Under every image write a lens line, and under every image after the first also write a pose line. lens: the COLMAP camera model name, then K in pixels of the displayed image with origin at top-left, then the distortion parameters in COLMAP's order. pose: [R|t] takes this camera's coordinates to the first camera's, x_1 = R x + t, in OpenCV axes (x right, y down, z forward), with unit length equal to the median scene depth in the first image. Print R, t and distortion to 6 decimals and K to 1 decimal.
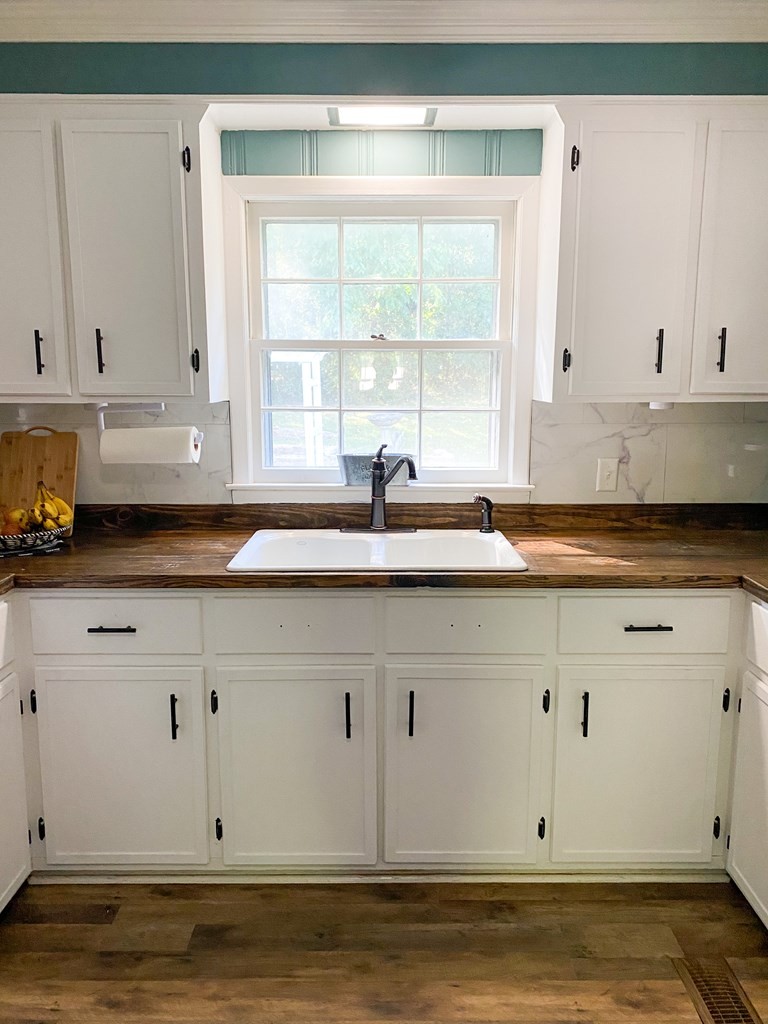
lens RADIAL K [[794.2, 0, 384.5], [0, 794.2, 508.3], [0, 0, 1]] dist [0.031809, -0.046413]
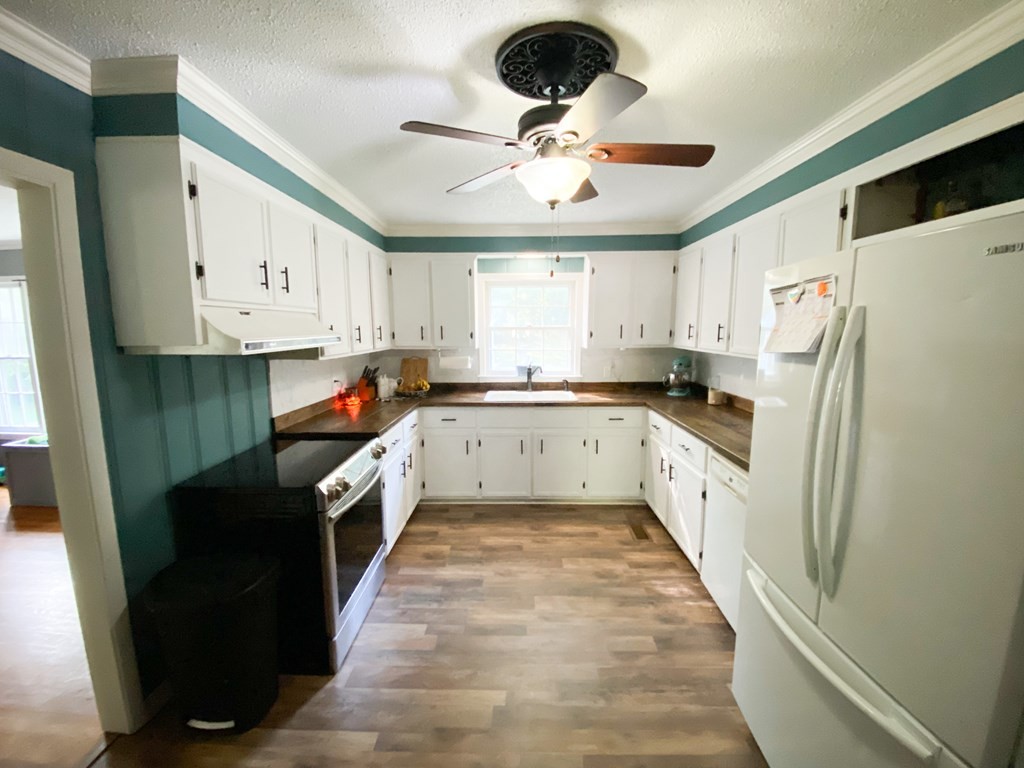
lens RADIAL K [[417.5, 0, 511.4], [0, 417.5, 387.4], [0, 0, 1]] dist [-0.003204, -0.009538]
pose [[0.999862, -0.002923, -0.016327, -0.054265], [0.002526, 0.999702, -0.024265, 0.055618], [0.016393, 0.024220, 0.999572, -0.601874]]
